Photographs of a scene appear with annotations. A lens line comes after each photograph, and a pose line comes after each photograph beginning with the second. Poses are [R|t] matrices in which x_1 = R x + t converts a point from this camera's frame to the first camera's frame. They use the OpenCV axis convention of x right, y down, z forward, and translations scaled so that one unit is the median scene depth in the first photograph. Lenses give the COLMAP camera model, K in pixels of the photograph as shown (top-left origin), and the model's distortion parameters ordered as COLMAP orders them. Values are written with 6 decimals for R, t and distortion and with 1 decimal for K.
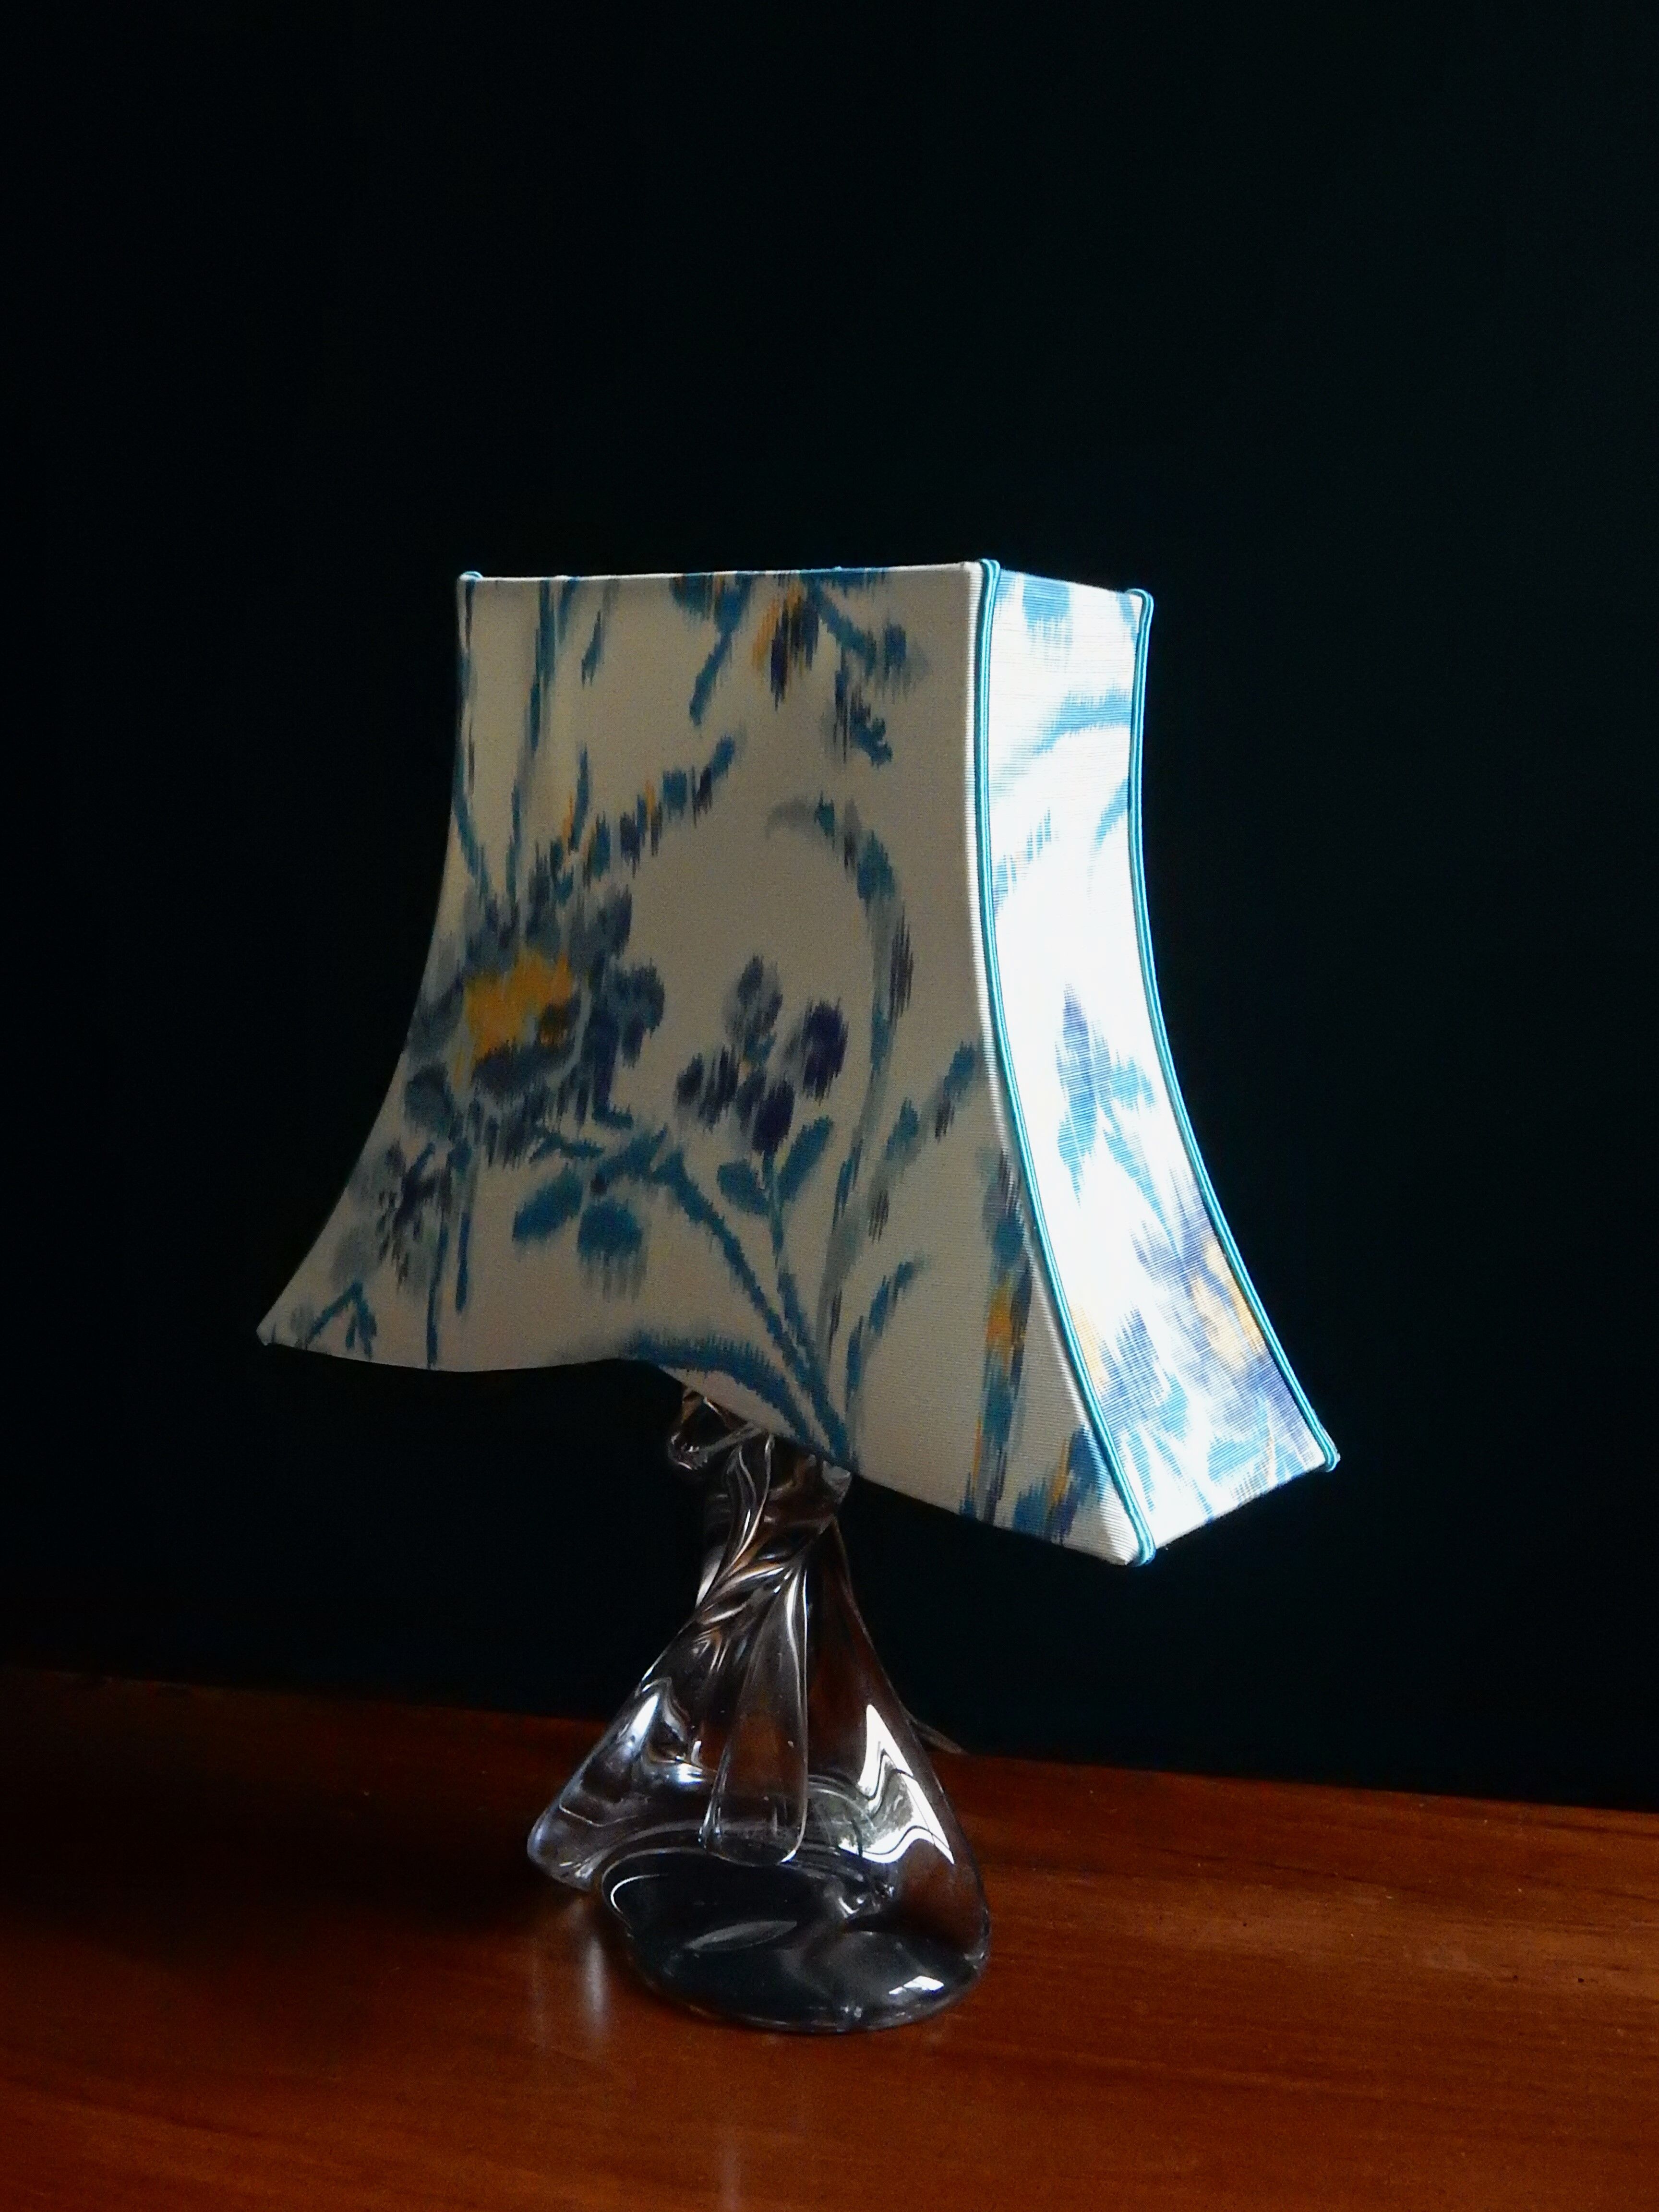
lens RADIAL K [[2325.3, 0, 829.5], [0, 2325.3, 1106.0], [0, 0, 1]] dist [-0.011338, -0.000970]
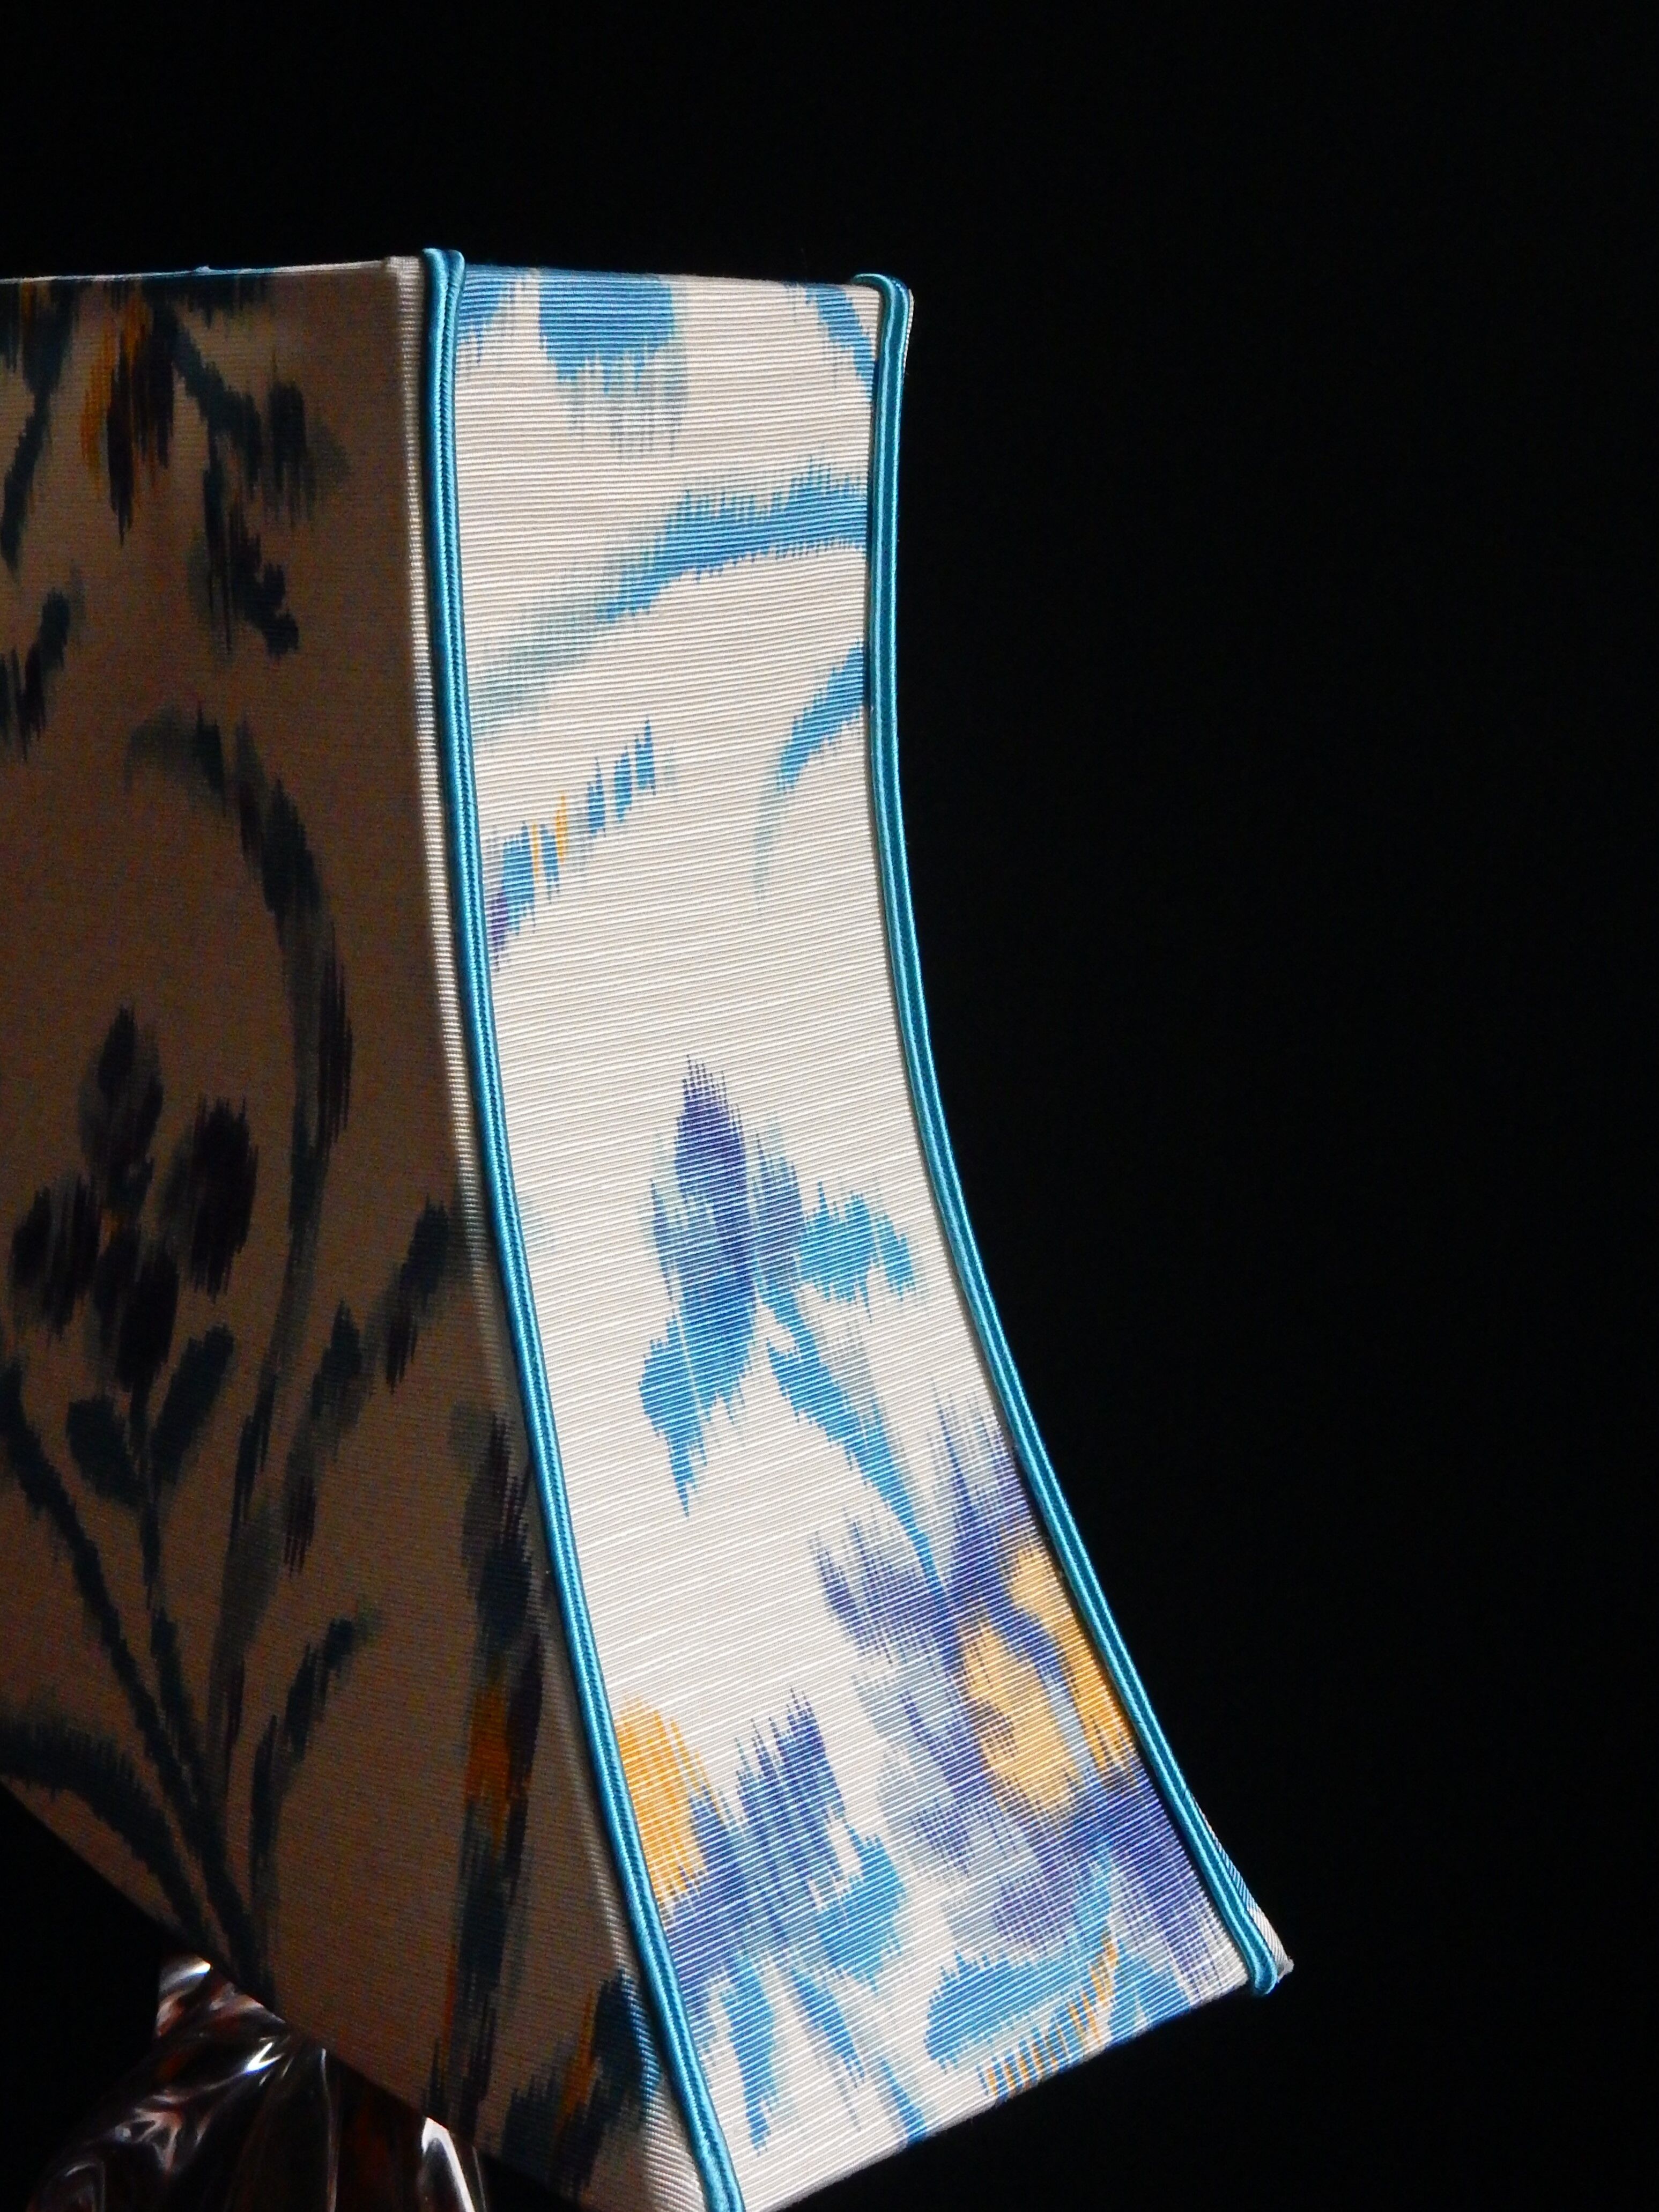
lens RADIAL K [[3620.8, 0, 829.5], [0, 3620.8, 1106.0], [0, 0, 1]] dist [-0.029241, 0.069759]
pose [[0.990294, -0.001659, -0.138979, 0.242114], [0.007768, 0.999027, 0.043425, -0.077803], [0.138772, -0.044083, 0.989343, 0.215051]]
